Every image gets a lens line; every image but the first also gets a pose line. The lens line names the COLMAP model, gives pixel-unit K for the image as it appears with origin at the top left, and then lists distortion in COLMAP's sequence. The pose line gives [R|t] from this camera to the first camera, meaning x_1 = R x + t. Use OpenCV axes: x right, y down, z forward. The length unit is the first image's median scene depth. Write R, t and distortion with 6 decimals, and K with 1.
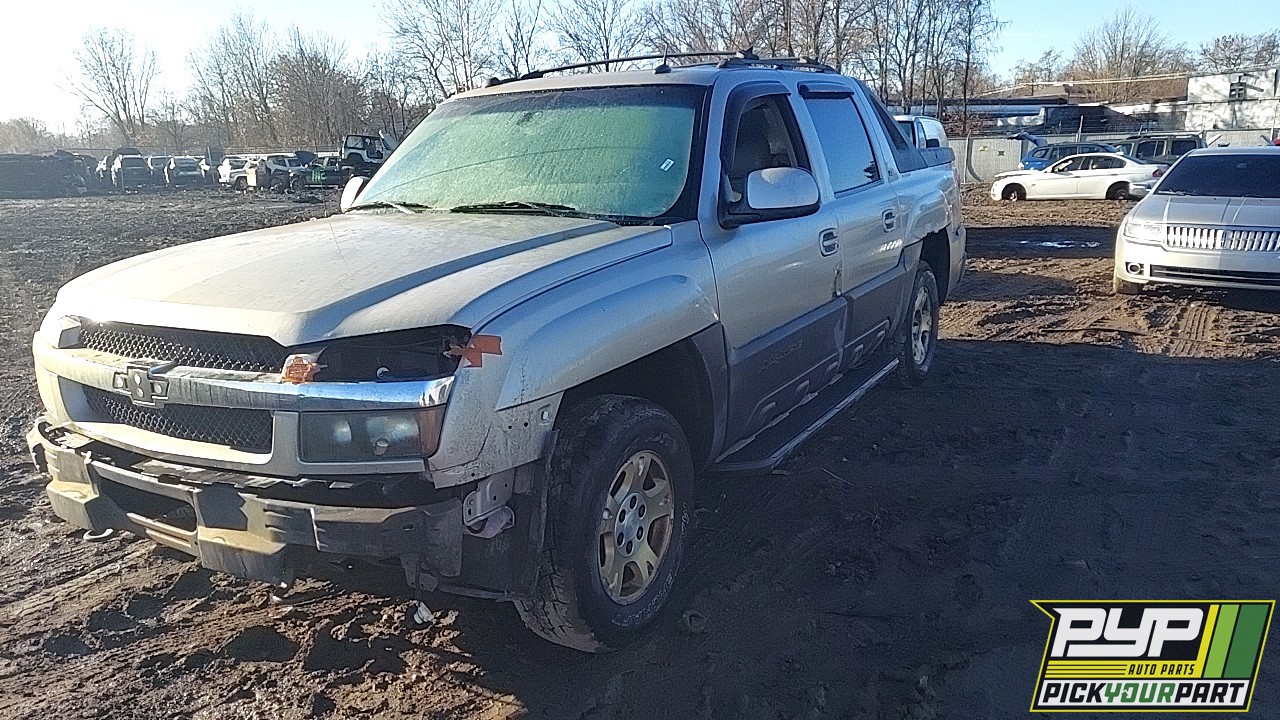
lens RADIAL K [[917.9, 0, 640.0], [0, 917.9, 360.0], [0, 0, 1]] dist [0.064334, -0.072399]
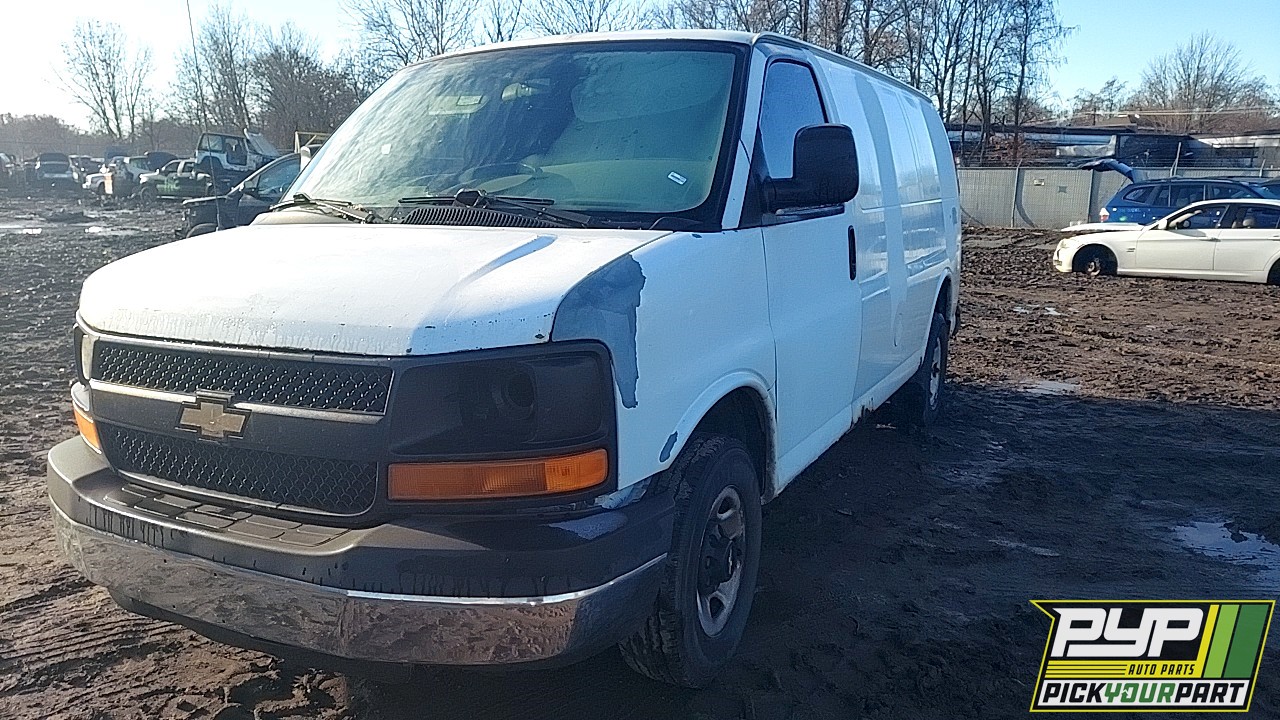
lens RADIAL K [[917.9, 0, 640.0], [0, 917.9, 360.0], [0, 0, 1]] dist [0.064334, -0.072399]
pose [[0.998098, 0.045719, -0.041343, 0.062991], [-0.046584, 0.998710, -0.020186, -0.039888], [0.040367, 0.022073, 0.998941, 0.175567]]
